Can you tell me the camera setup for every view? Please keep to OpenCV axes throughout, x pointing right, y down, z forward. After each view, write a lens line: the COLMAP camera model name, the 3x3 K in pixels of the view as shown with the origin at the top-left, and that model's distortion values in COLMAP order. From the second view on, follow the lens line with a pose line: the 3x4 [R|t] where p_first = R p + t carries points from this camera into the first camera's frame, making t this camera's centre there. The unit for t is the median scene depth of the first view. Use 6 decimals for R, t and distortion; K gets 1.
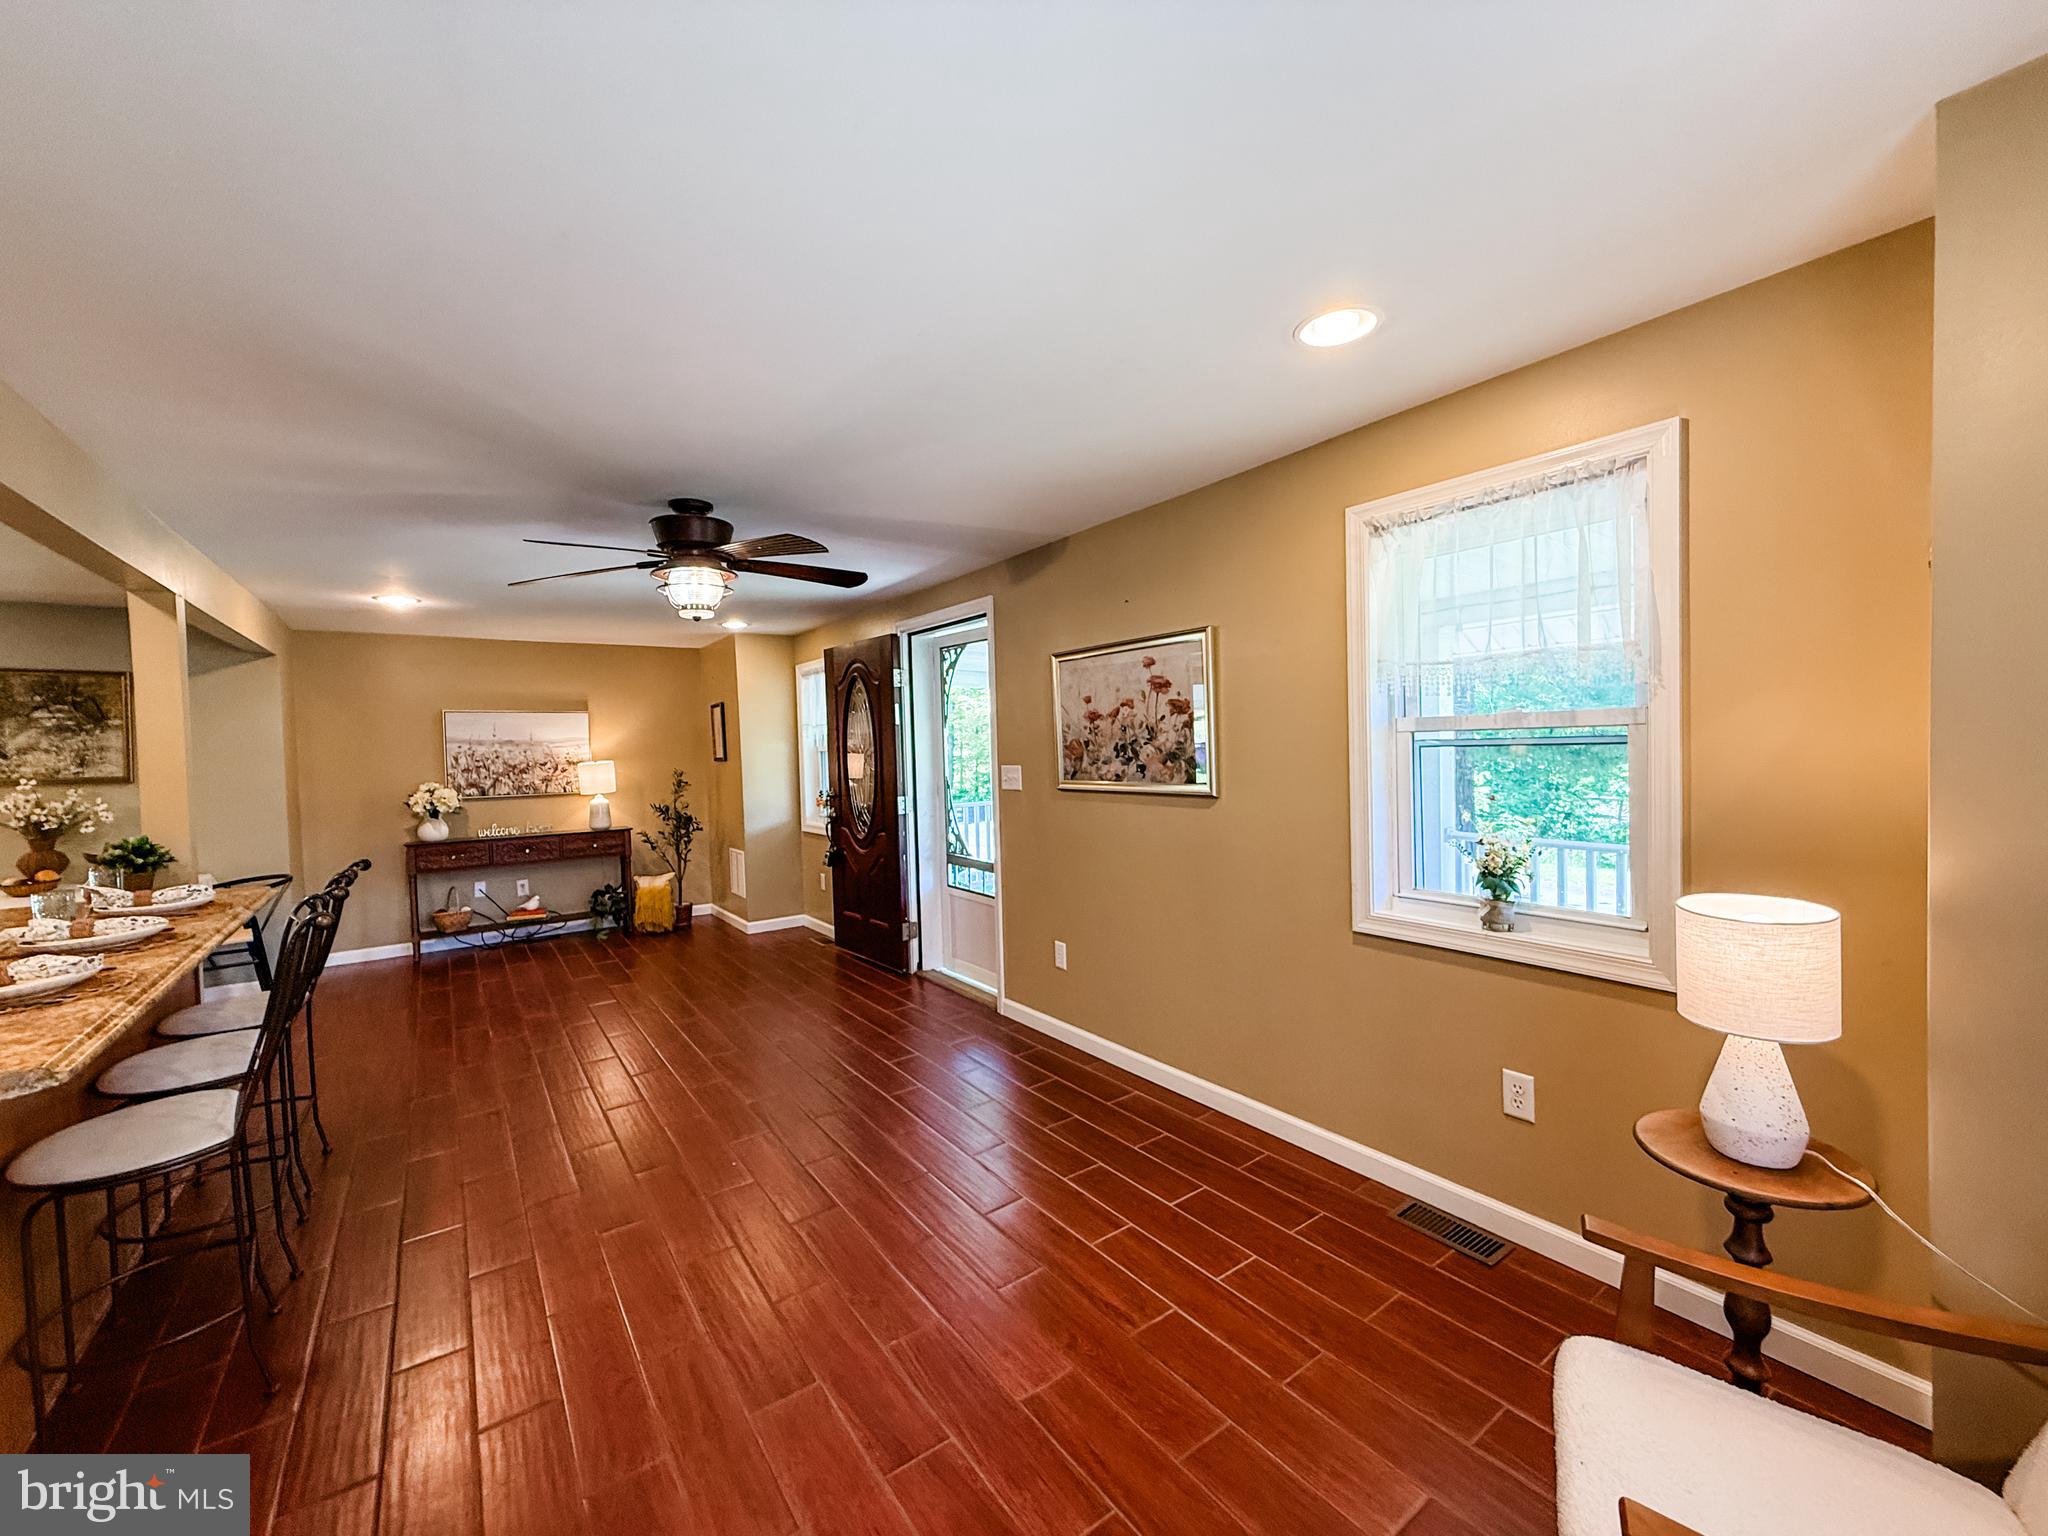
lens RADIAL K [[815.9, 0, 1019.9], [0, 815.9, 765.9], [0, 0, 1]] dist [0.000399, -0.000370]
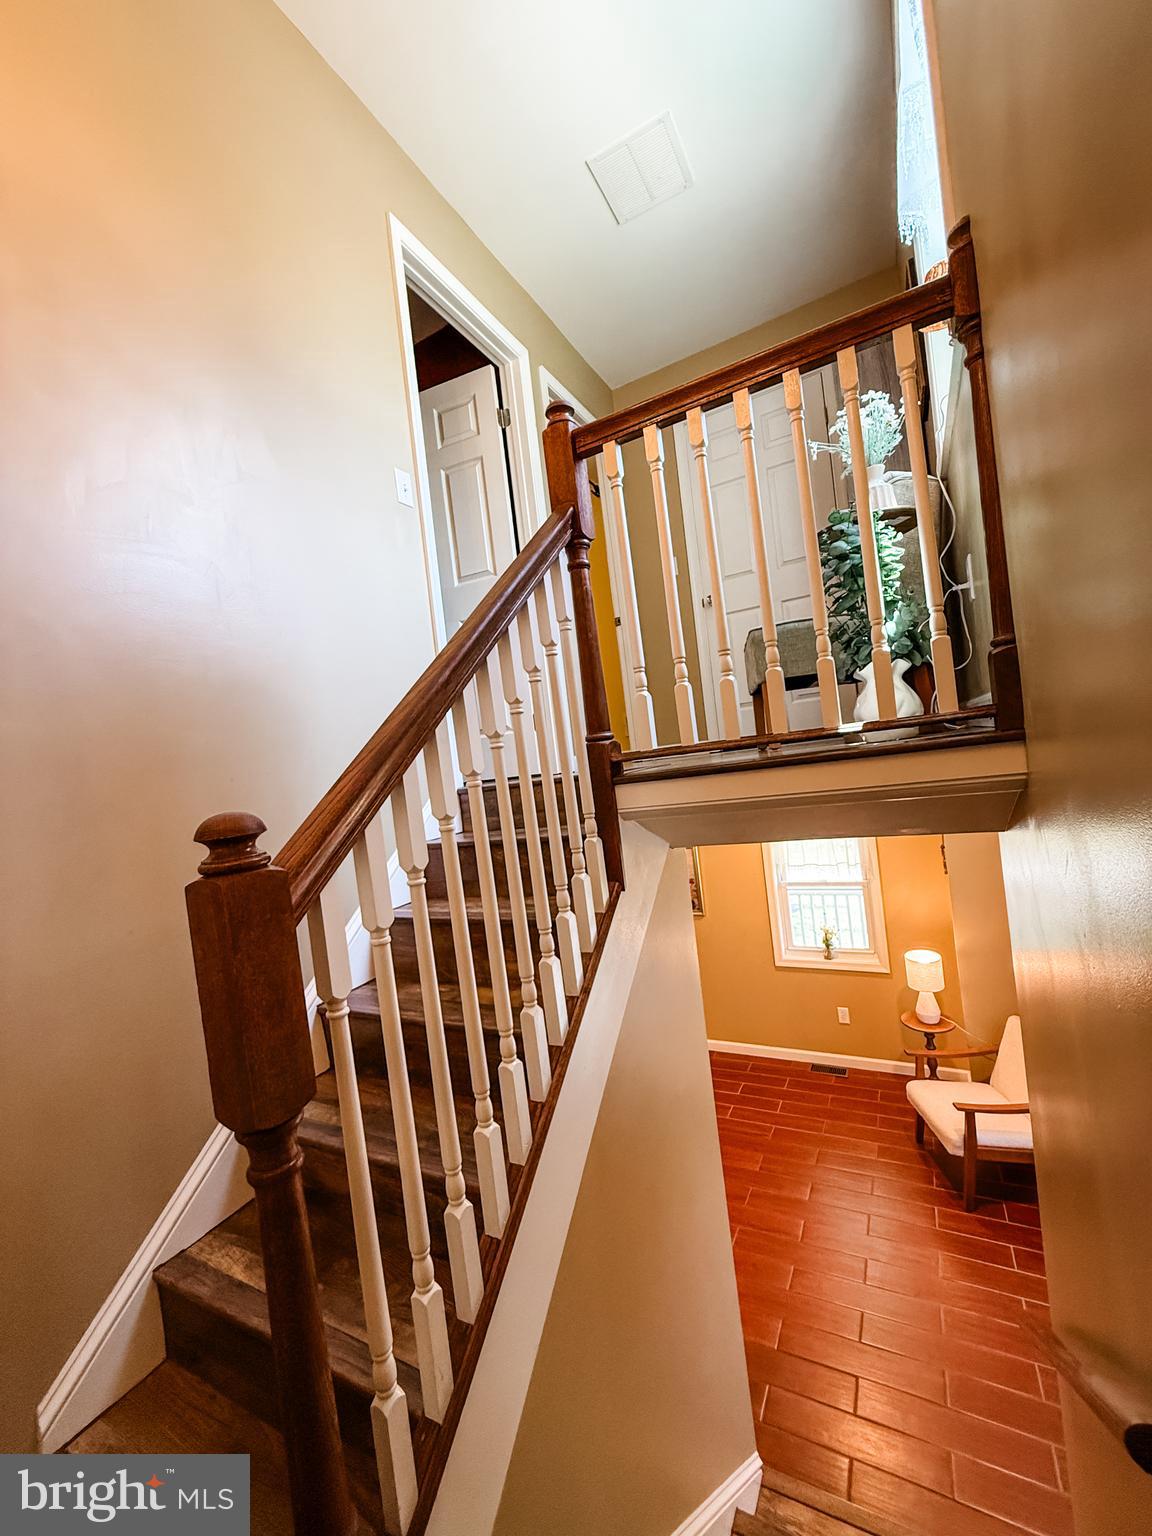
lens RADIAL K [[619.9, 0, 576.0], [0, 619.9, 768.0], [0, 0, 1]] dist [-0.000320, -0.000140]
pose [[0.896244, -0.087884, 0.434769, -0.489439], [0.107843, 0.993938, -0.021396, -0.229893], [-0.430252, 0.066063, 0.900288, -0.275847]]
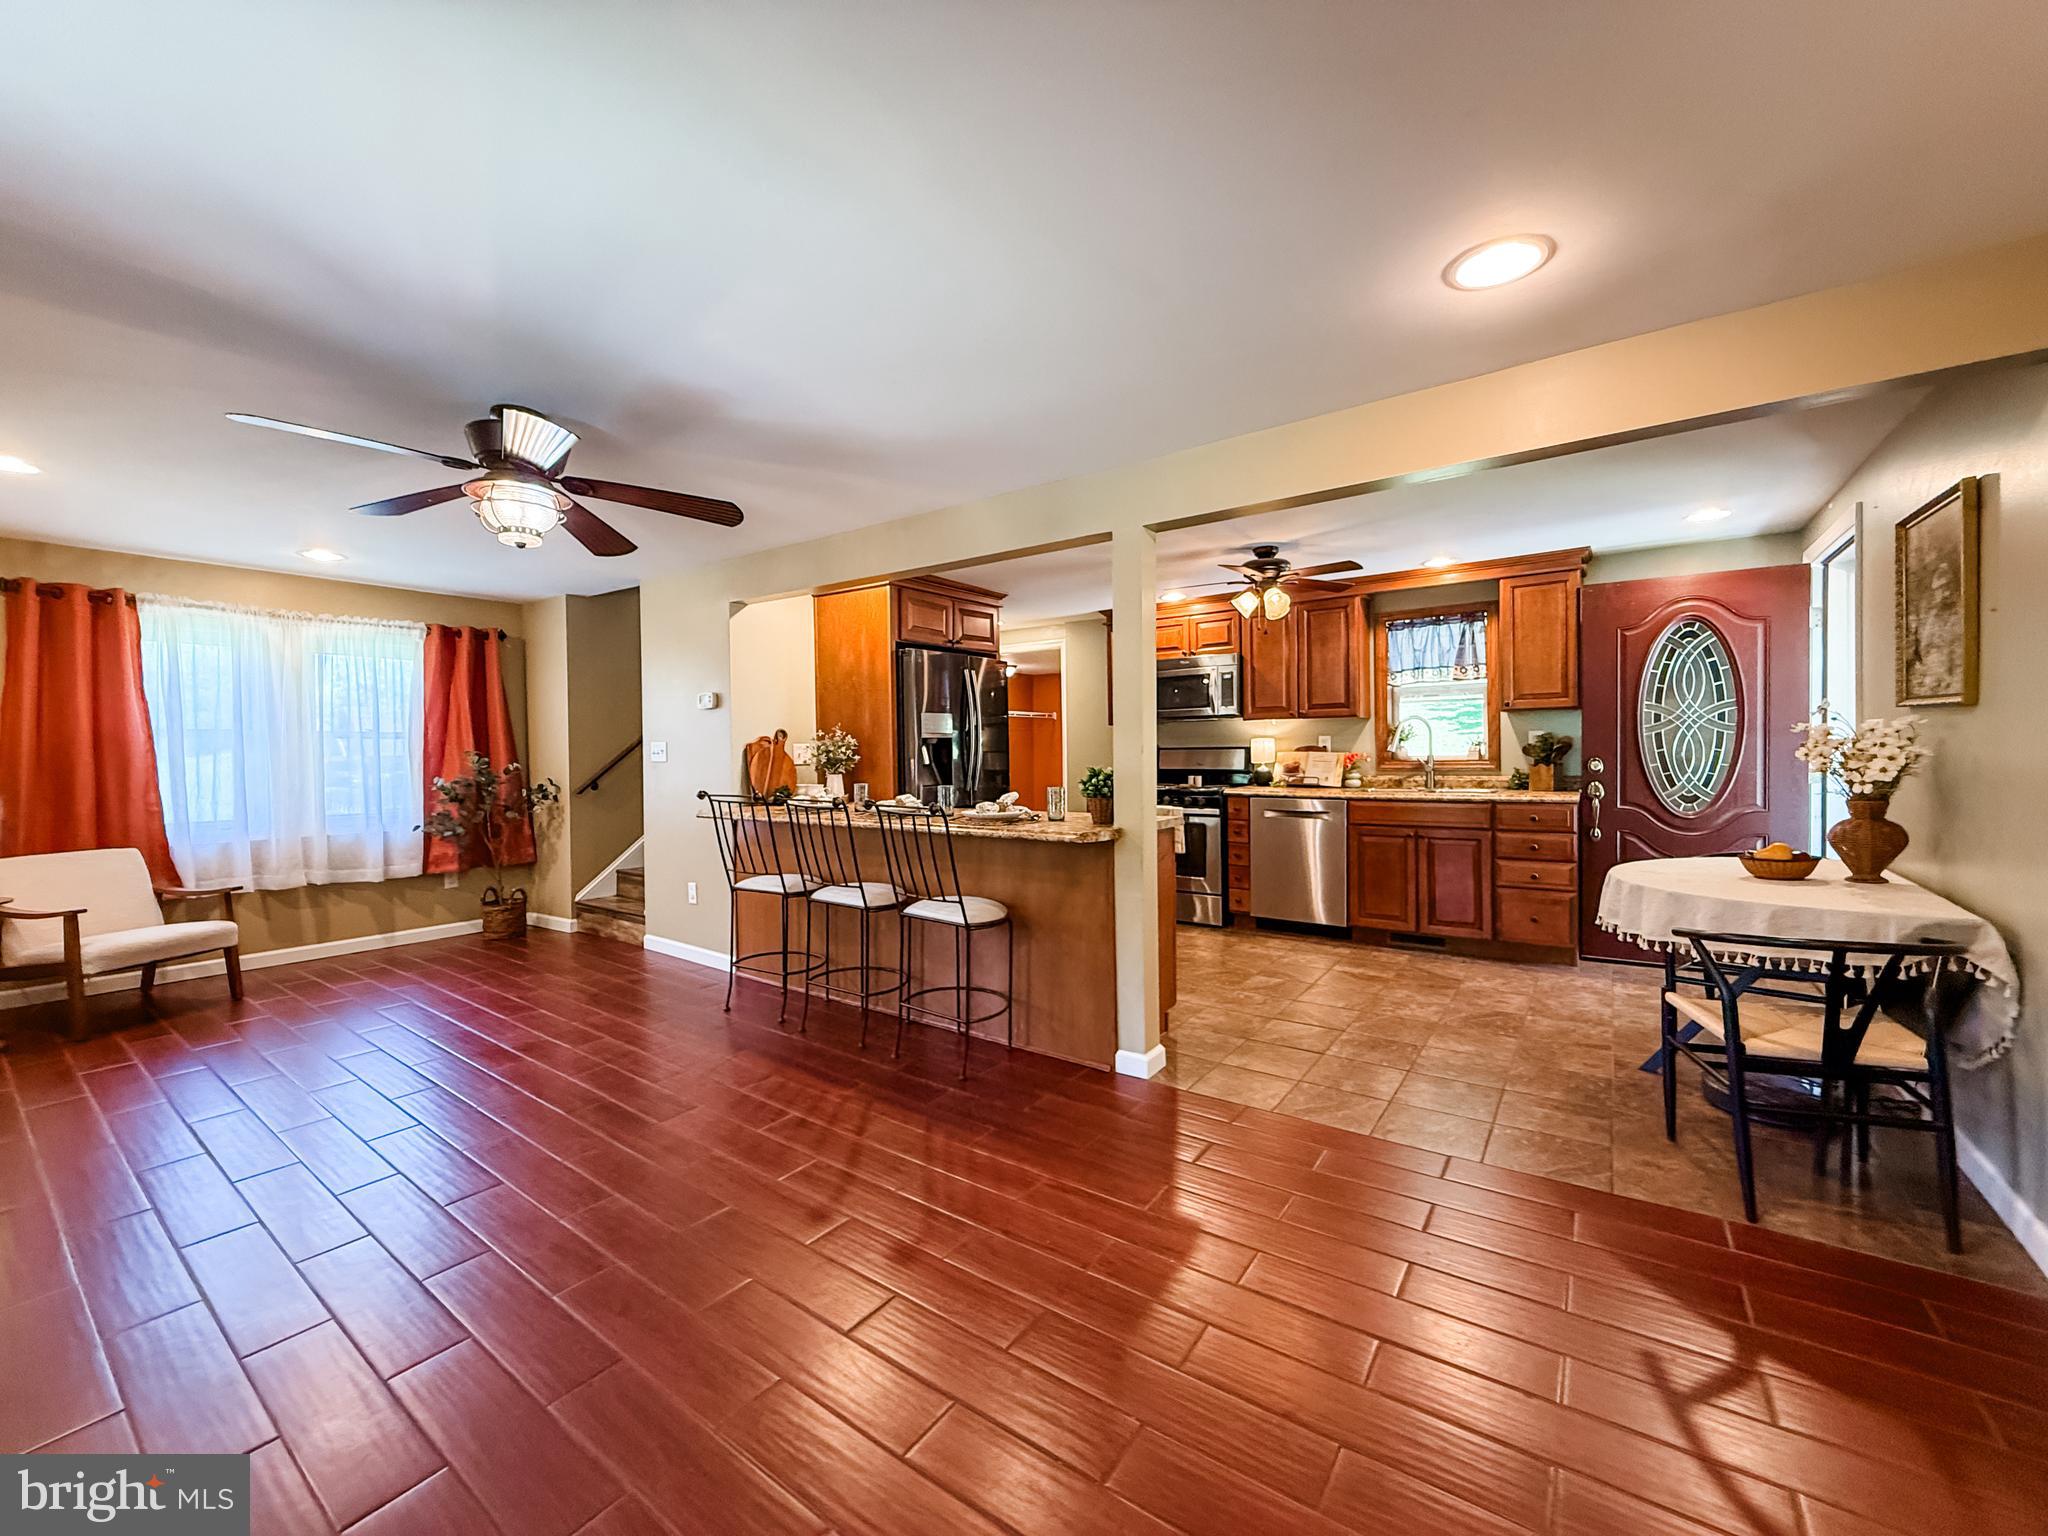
lens RADIAL K [[815.9, 0, 1019.9], [0, 815.9, 765.9], [0, 0, 1]] dist [0.000399, -0.000370]
pose [[-0.946783, 0.045667, -0.318615, -0.363707], [0.029823, 0.998072, 0.054434, 0.012874], [0.320487, 0.042035, -0.946320, 1.189976]]
